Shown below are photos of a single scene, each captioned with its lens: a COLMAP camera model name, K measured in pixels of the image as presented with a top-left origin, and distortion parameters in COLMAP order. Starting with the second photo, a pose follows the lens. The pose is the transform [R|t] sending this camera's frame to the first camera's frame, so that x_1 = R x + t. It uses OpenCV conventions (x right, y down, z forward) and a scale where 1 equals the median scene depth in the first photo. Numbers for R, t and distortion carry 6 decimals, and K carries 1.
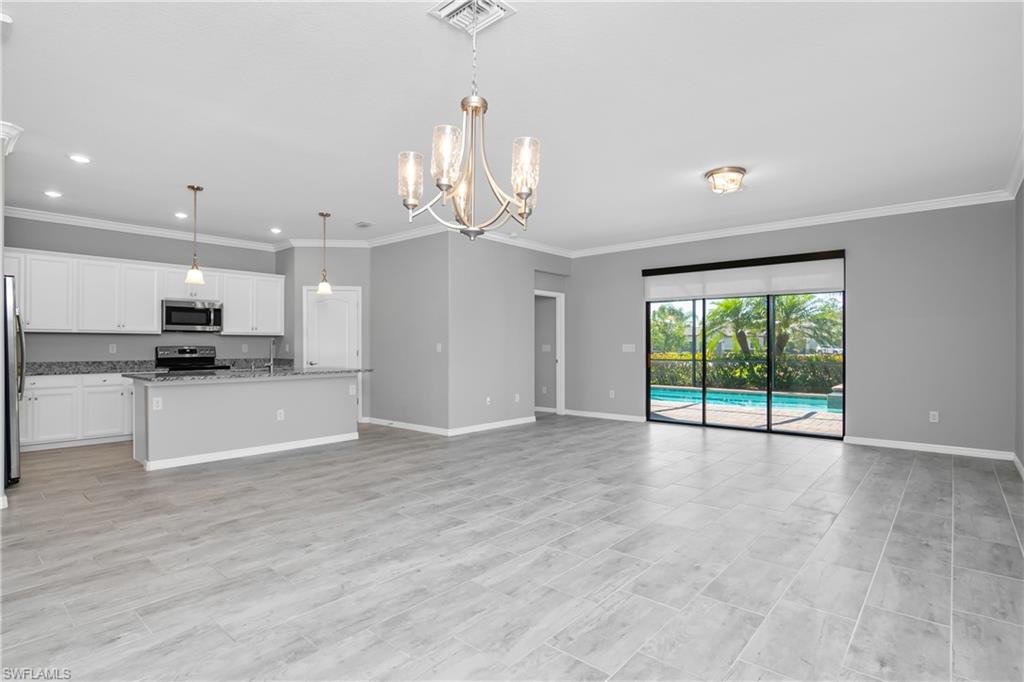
lens RADIAL K [[514.8, 0, 506.1], [0, 514.8, 340.3], [0, 0, 1]] dist [-0.024709, 0.005823]
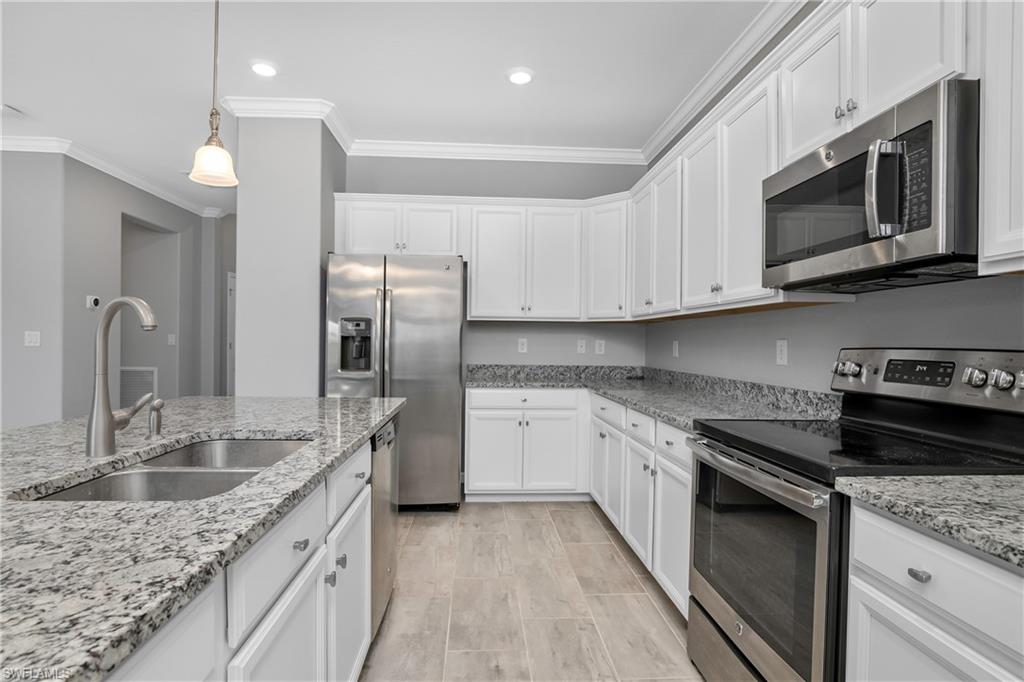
lens RADIAL K [[514.8, 0, 509.7], [0, 514.8, 347.7], [0, 0, 1]] dist [-0.024709, 0.005823]
pose [[-0.705239, -0.000408, -0.708970, -0.405575], [-0.004610, 0.999981, 0.004010, 0.013352], [0.708955, 0.006096, -0.705228, 1.193357]]
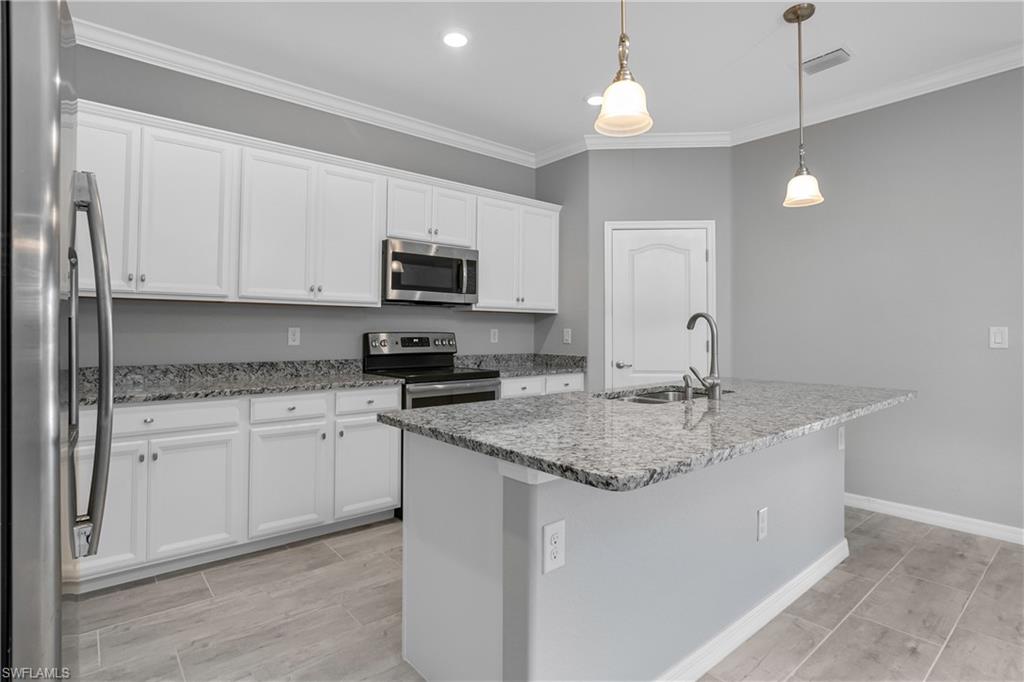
lens RADIAL K [[514.8, 0, 508.4], [0, 514.8, 322.8], [0, 0, 1]] dist [-0.024709, 0.005823]
pose [[0.988419, 0.001840, -0.151741, -0.520458], [-0.002912, 0.999972, -0.006842, 0.006320], [0.151724, 0.007204, 0.988397, 0.566924]]
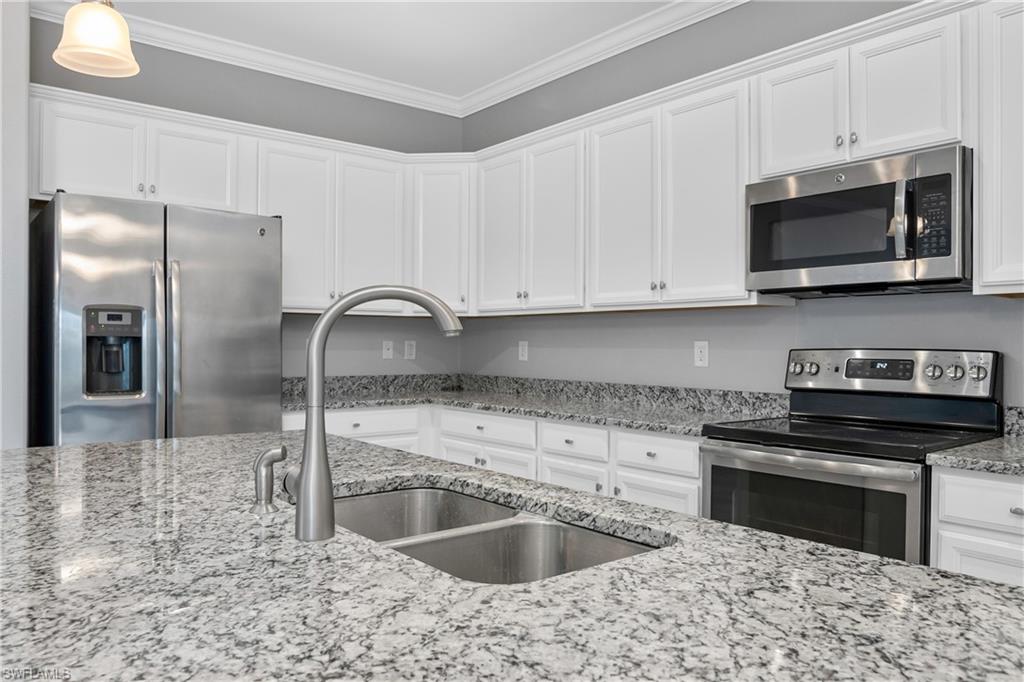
lens RADIAL K [[733.4, 0, 510.8], [0, 733.4, 347.6], [0, 0, 1]] dist [-0.032488, 0.000626]
pose [[-0.169760, 0.004026, -0.985477, -0.267525], [0.004748, 0.999983, 0.003268, 0.010615], [0.985474, -0.004125, -0.169777, 1.019231]]
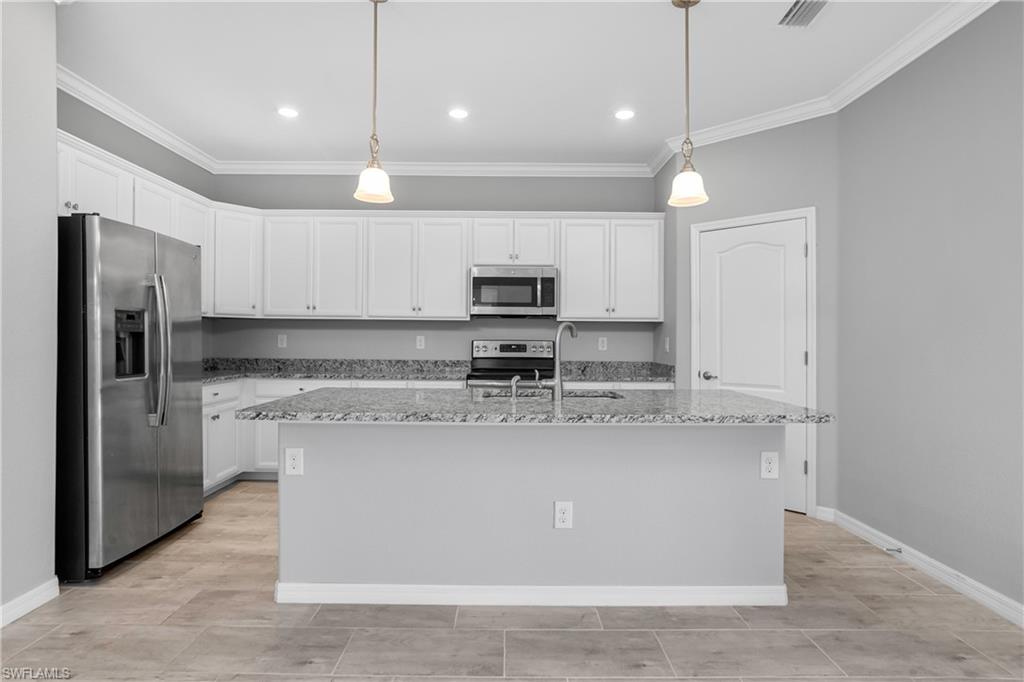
lens RADIAL K [[533.3, 0, 512.5], [0, 533.3, 336.9], [0, 0, 1]] dist [-0.018299, 0.002351]
pose [[0.668196, 0.003109, -0.743979, -0.149156], [-0.000611, 0.999993, 0.003630, 0.006294], [0.743985, -0.001971, 0.668193, 0.641430]]
